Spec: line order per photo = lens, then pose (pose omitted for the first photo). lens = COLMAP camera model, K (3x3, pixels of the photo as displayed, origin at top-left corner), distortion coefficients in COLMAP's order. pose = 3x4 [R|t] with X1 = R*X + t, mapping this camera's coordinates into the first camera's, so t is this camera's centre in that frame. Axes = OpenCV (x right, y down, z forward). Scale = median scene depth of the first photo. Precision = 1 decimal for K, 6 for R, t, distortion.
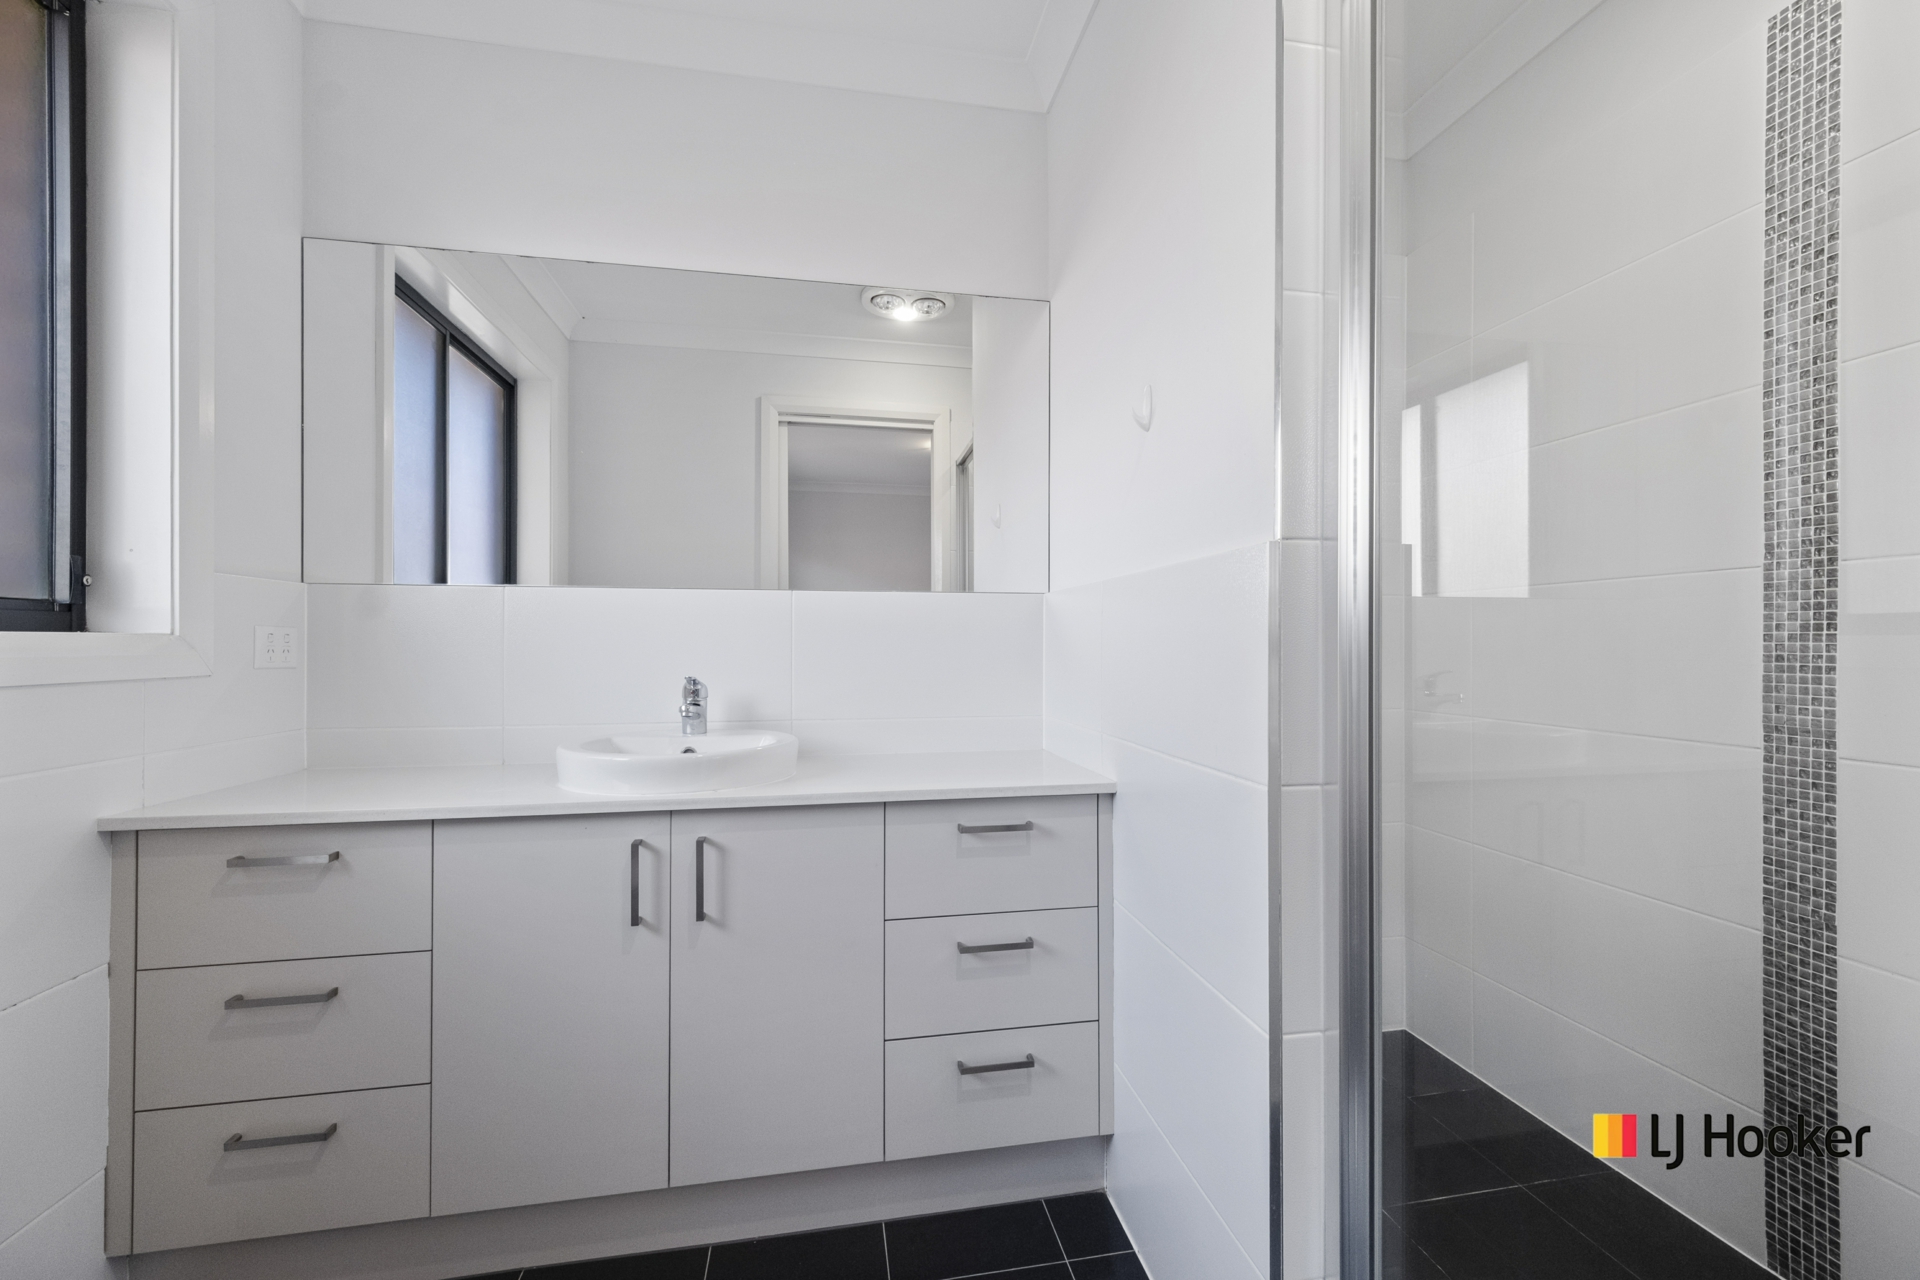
lens RADIAL K [[808.4, 0, 965.7], [0, 808.4, 644.2], [0, 0, 1]] dist [-0.013794, 0.000161]
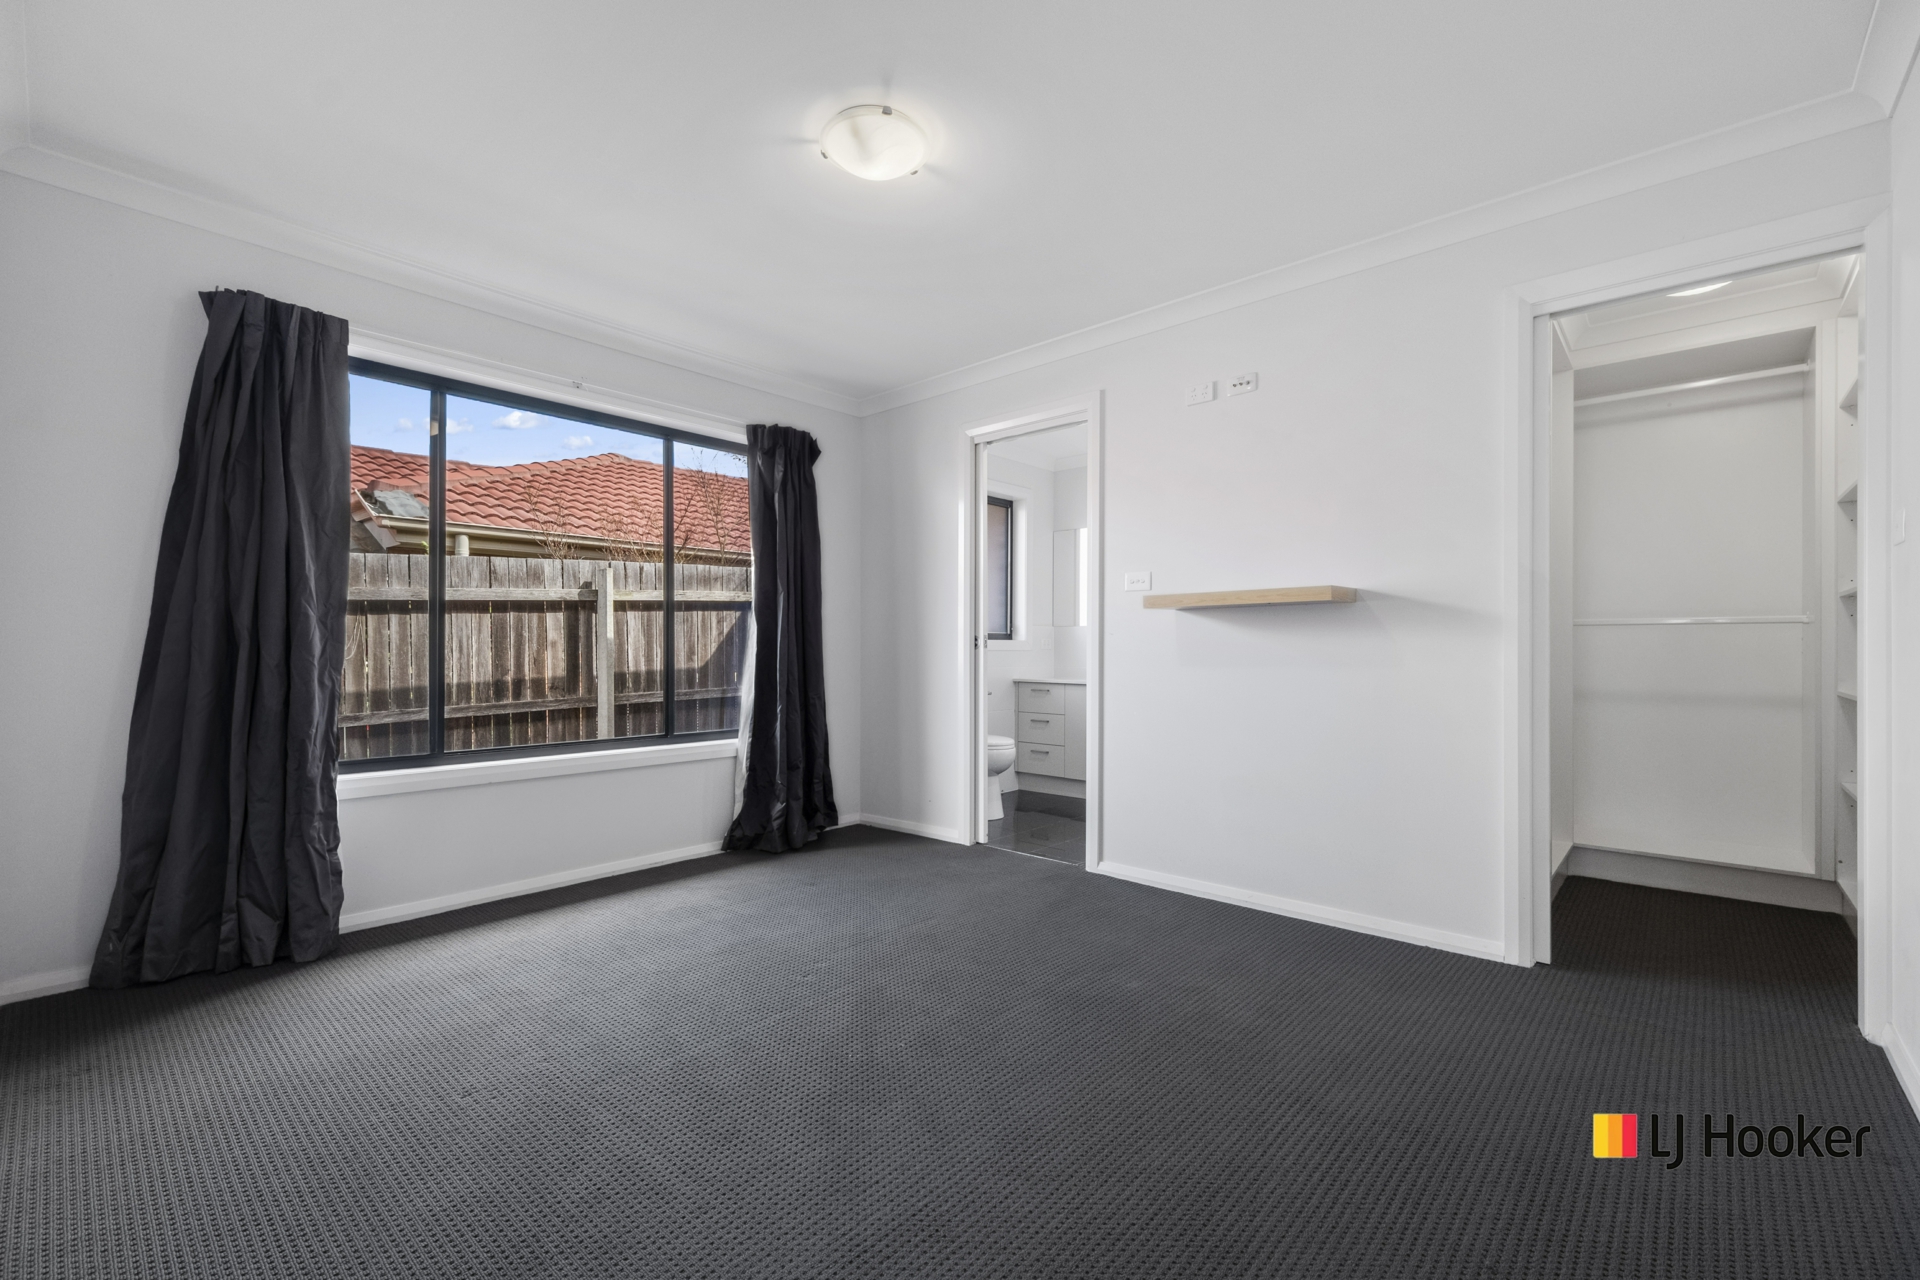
lens RADIAL K [[808.4, 0, 961.4], [0, 808.4, 639.8], [0, 0, 1]] dist [-0.013794, 0.000161]
pose [[0.606591, 0.002984, -0.795009, 2.508295], [-0.010624, 0.999934, -0.004353, 0.006852], [0.794943, 0.011087, 0.606582, -2.136683]]
